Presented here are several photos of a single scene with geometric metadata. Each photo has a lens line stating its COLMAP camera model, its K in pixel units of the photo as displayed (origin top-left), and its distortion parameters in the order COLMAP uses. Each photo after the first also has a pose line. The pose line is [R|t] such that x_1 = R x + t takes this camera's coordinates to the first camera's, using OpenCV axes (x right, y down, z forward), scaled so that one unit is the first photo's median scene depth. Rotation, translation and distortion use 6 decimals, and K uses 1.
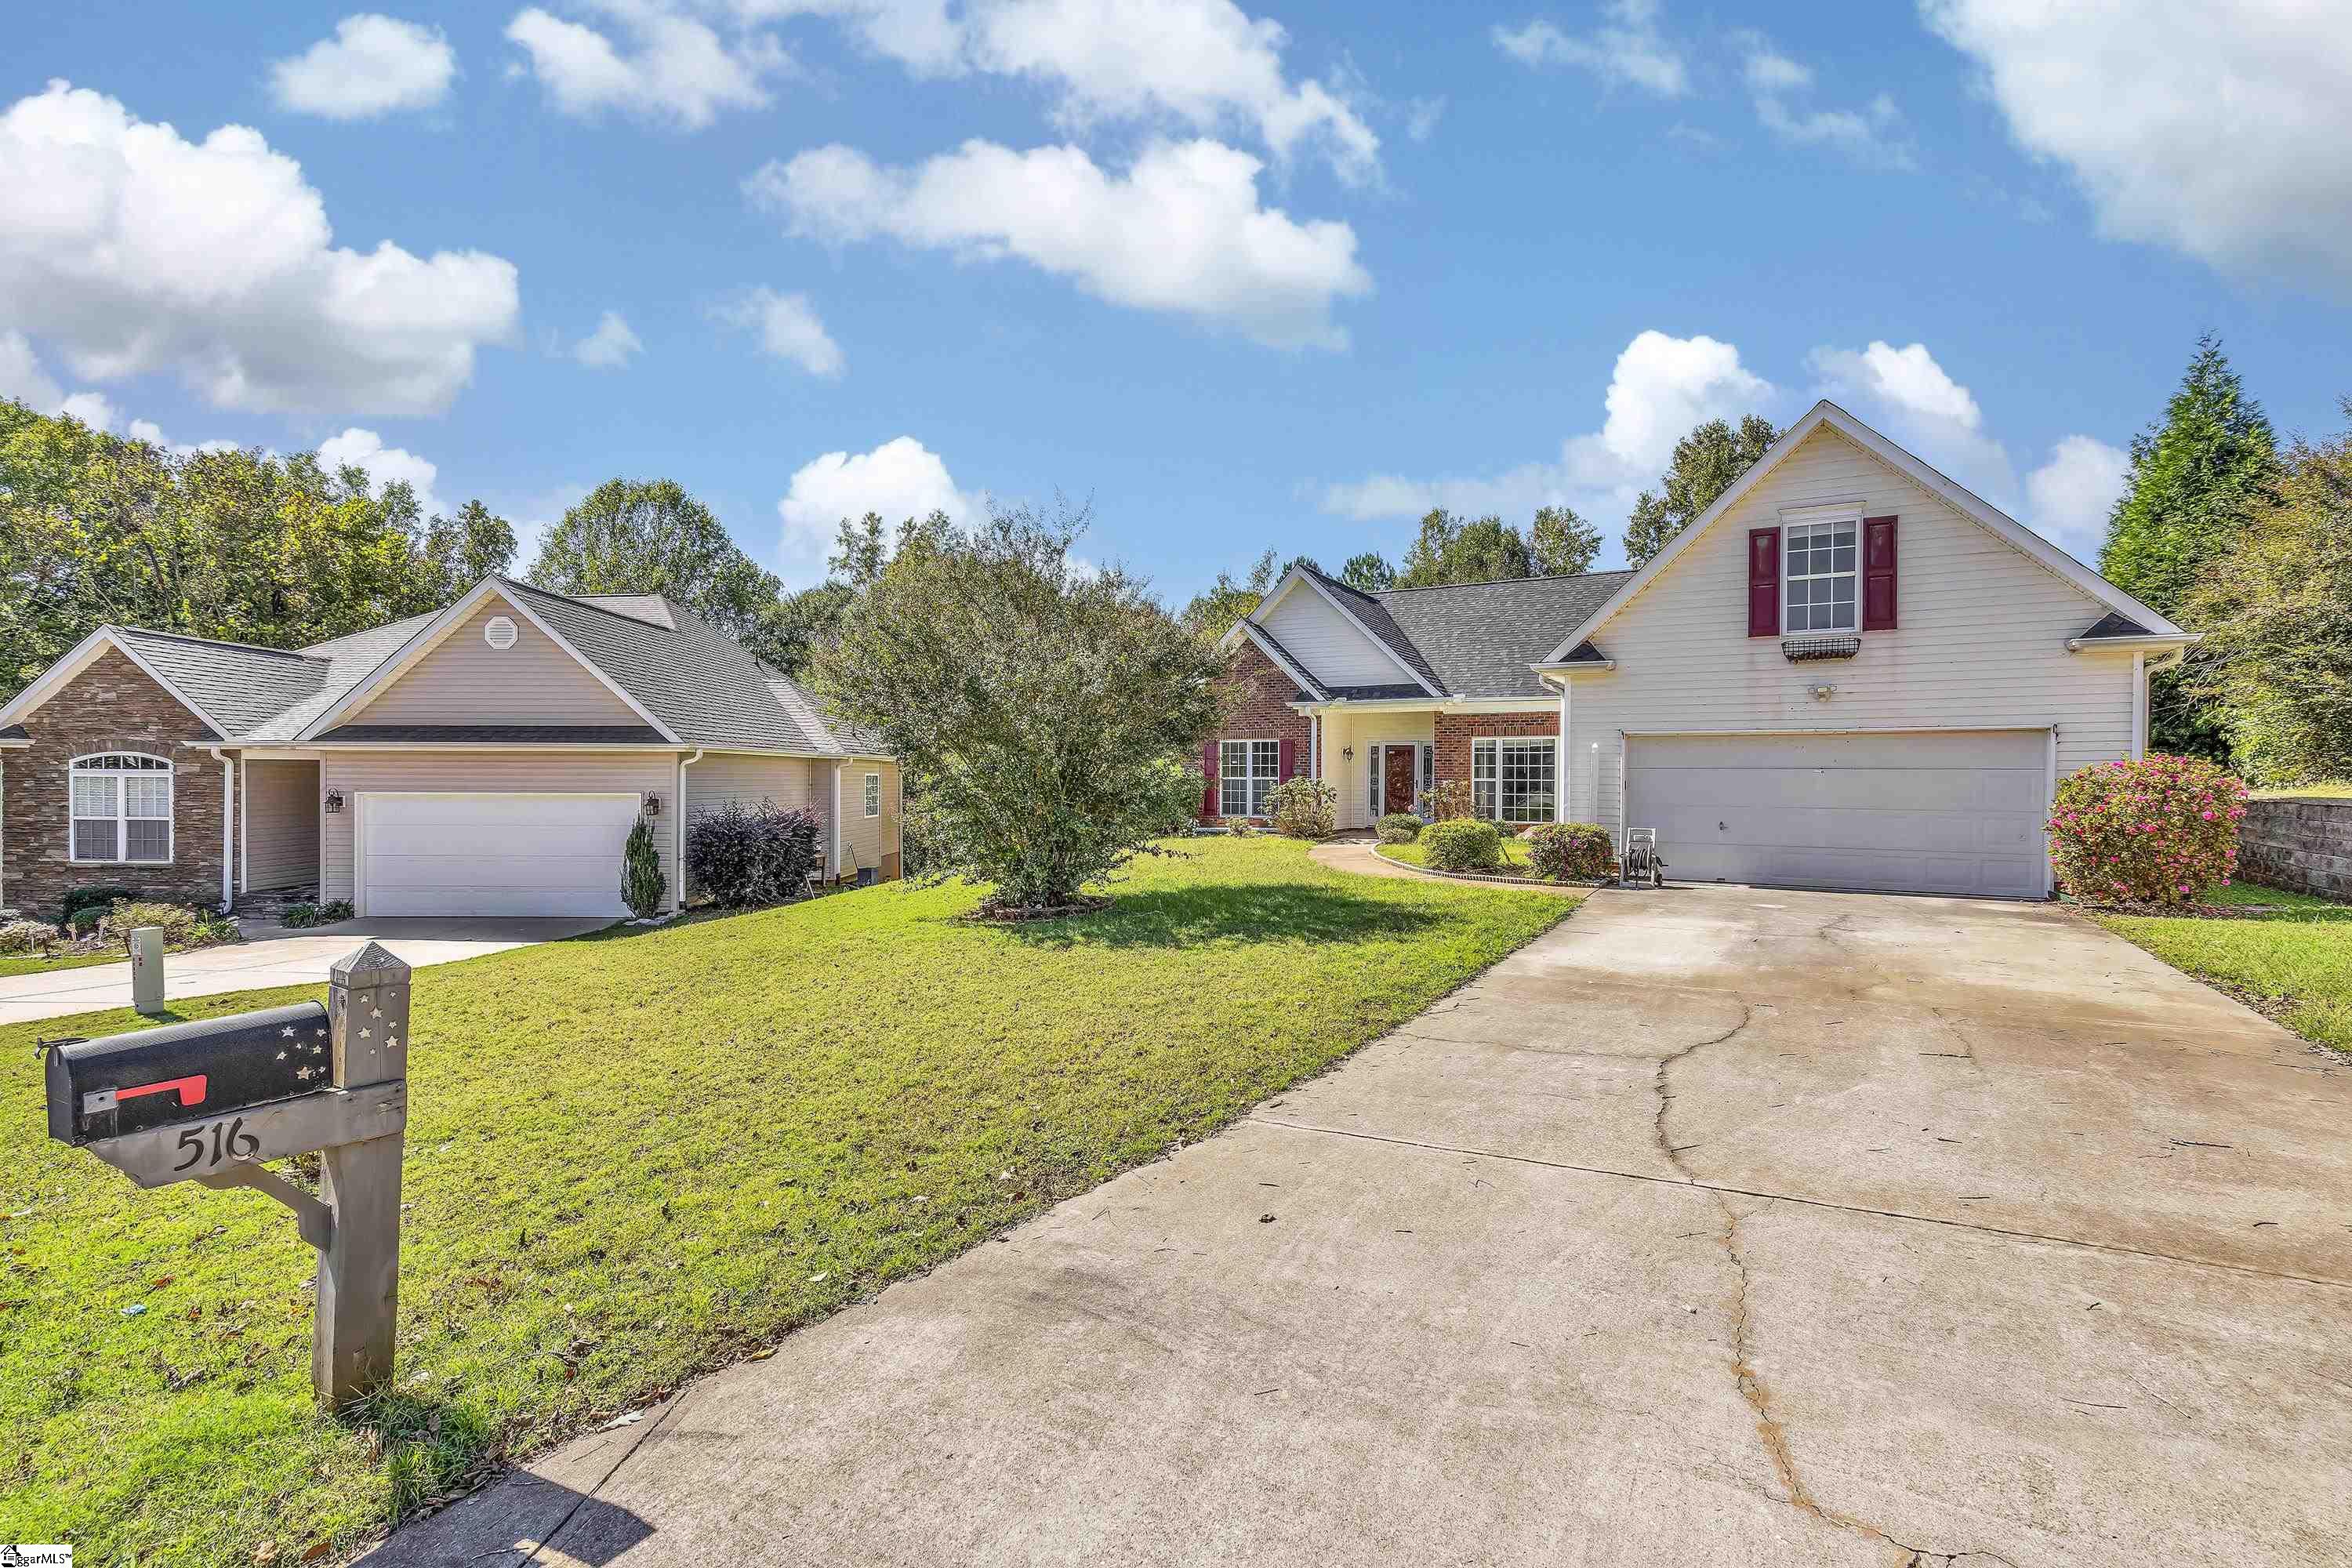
lens RADIAL K [[1086.5, 0, 1185.8], [0, 1086.5, 781.3], [0, 0, 1]] dist [-0.001987, 0.000062]
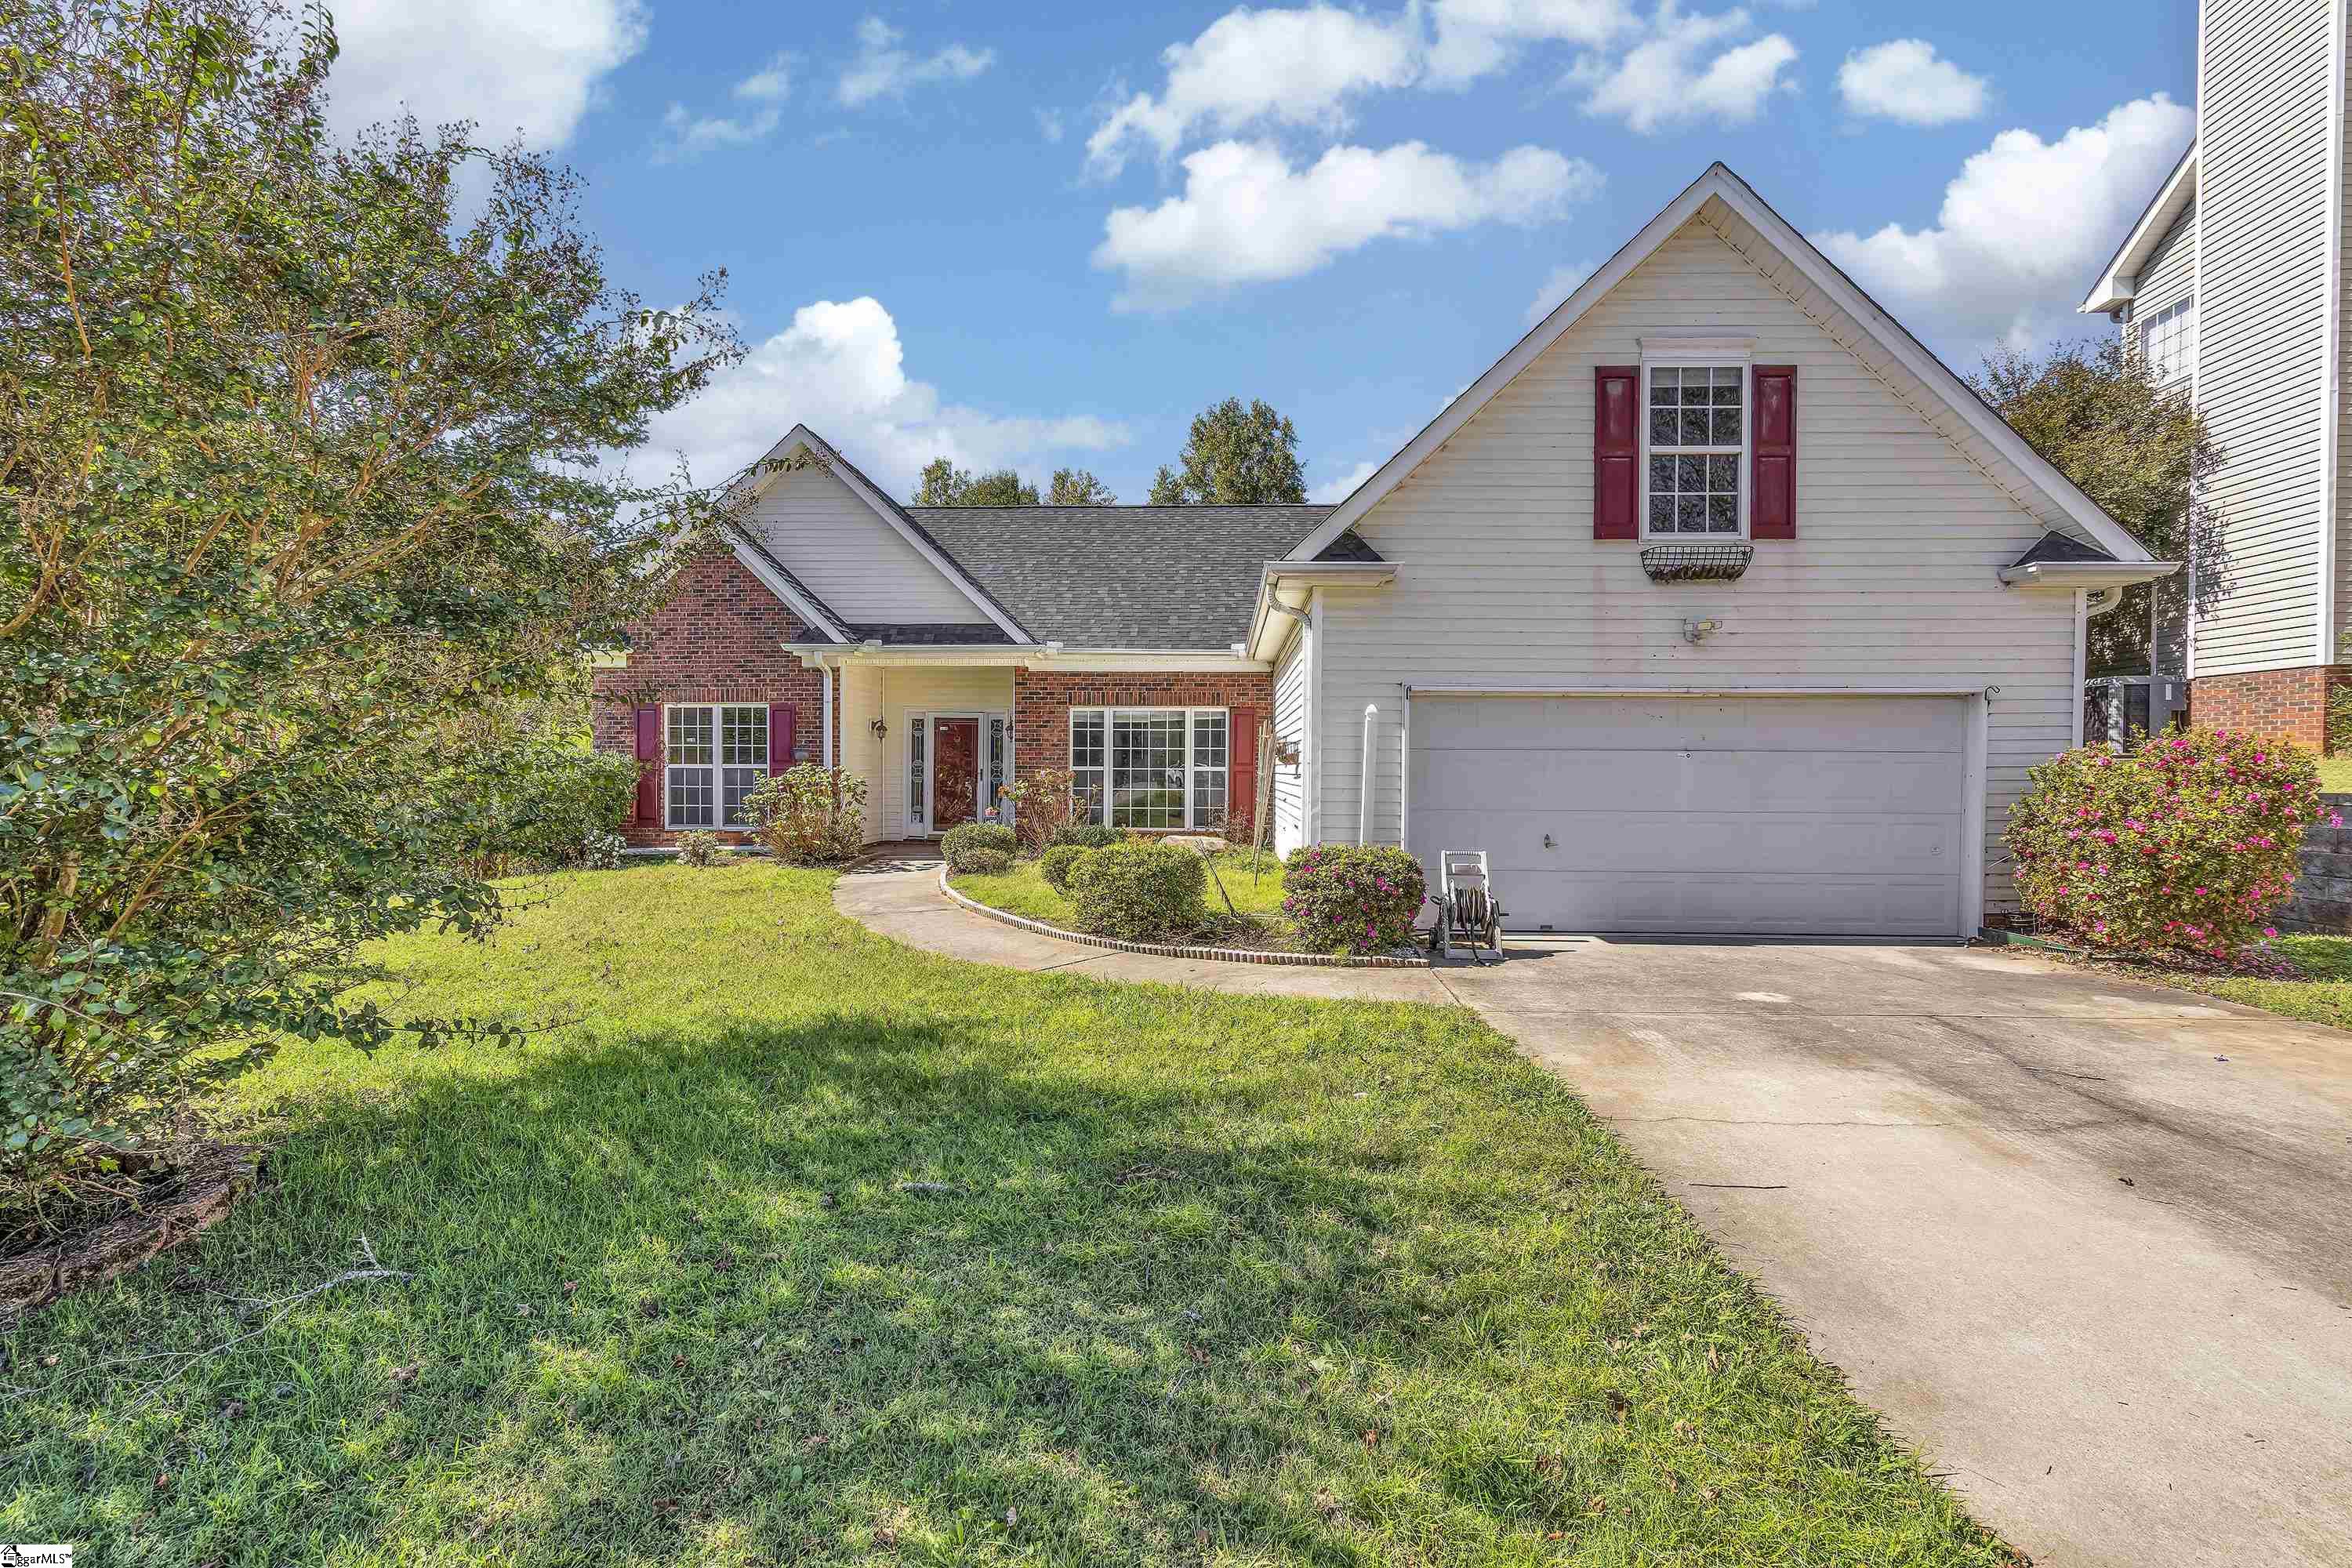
lens RADIAL K [[1086.5, 0, 1185.8], [0, 1086.5, 781.3], [0, 0, 1]] dist [-0.001987, 0.000062]
pose [[0.890621, -0.005437, 0.454714, 0.015850], [0.001075, 0.999951, 0.009850, 0.000053], [-0.454745, -0.008284, 0.890583, 0.352041]]
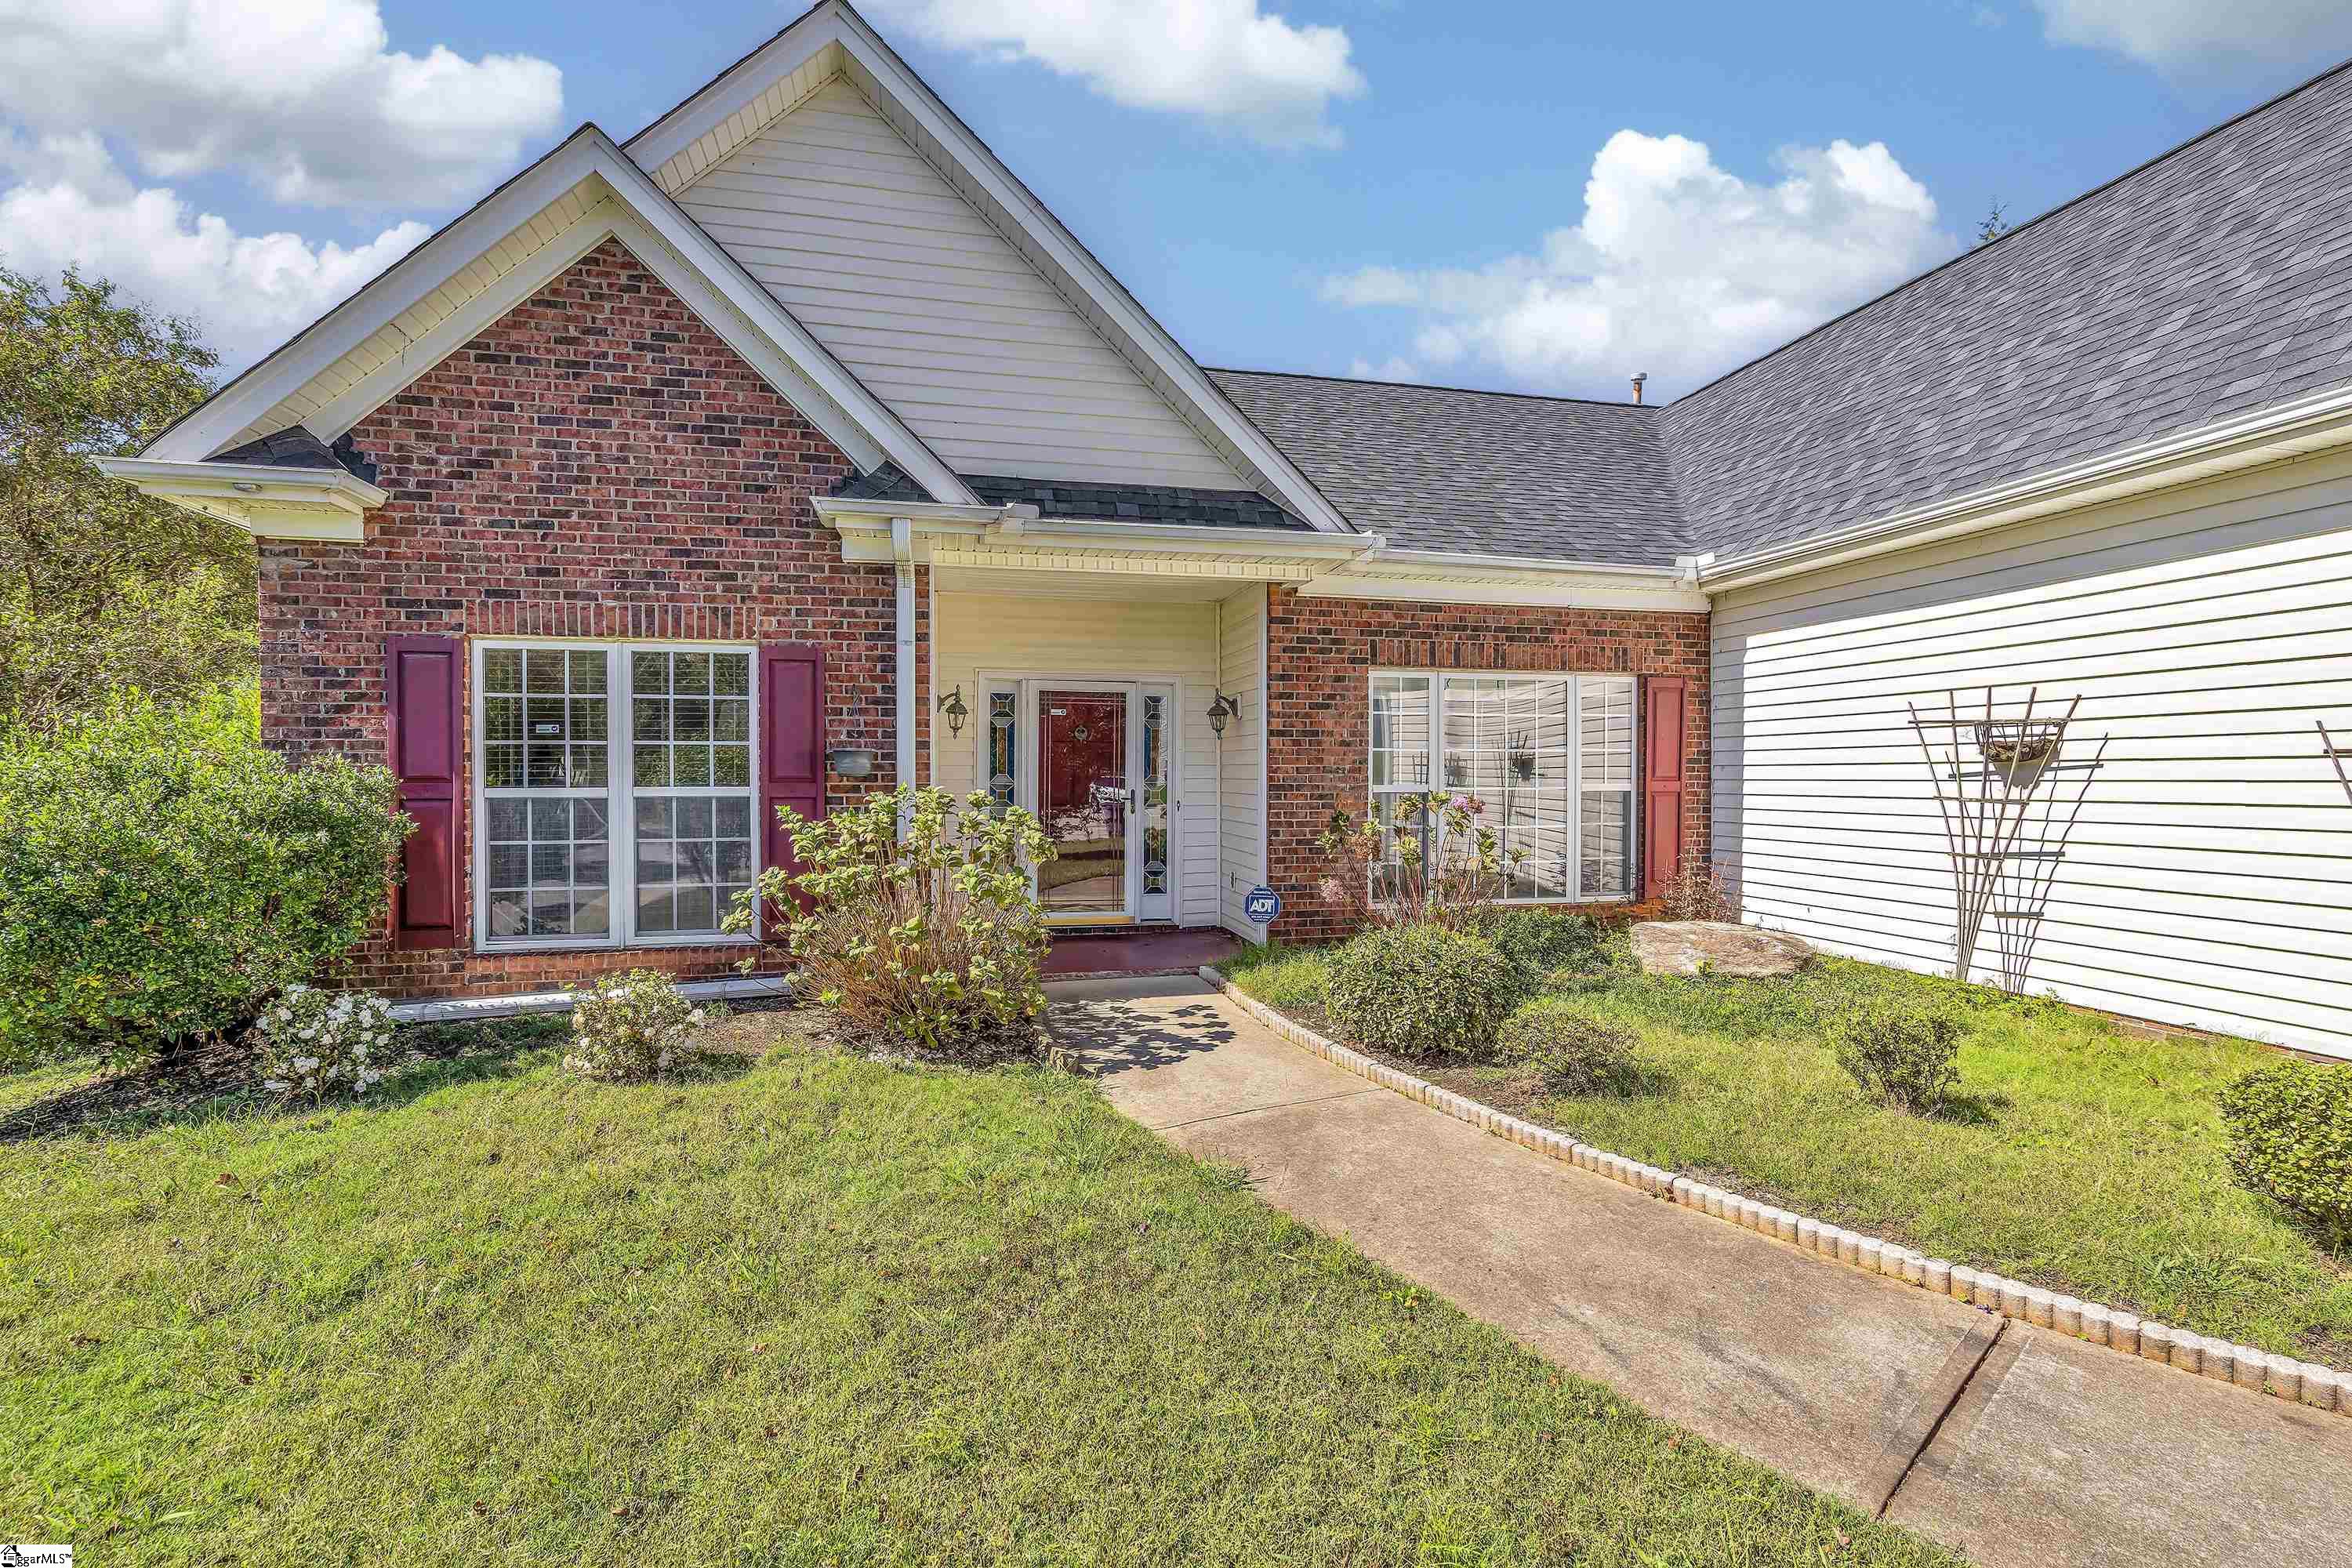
lens RADIAL K [[1062.2, 0, 1187.7], [0, 1062.2, 782.6], [0, 0, 1]] dist [-0.000210, 0.000165]
pose [[0.737906, -0.010413, 0.674823, -0.013032], [0.007880, 0.999946, 0.006814, -0.006156], [-0.674857, 0.000290, 0.737948, 0.779957]]
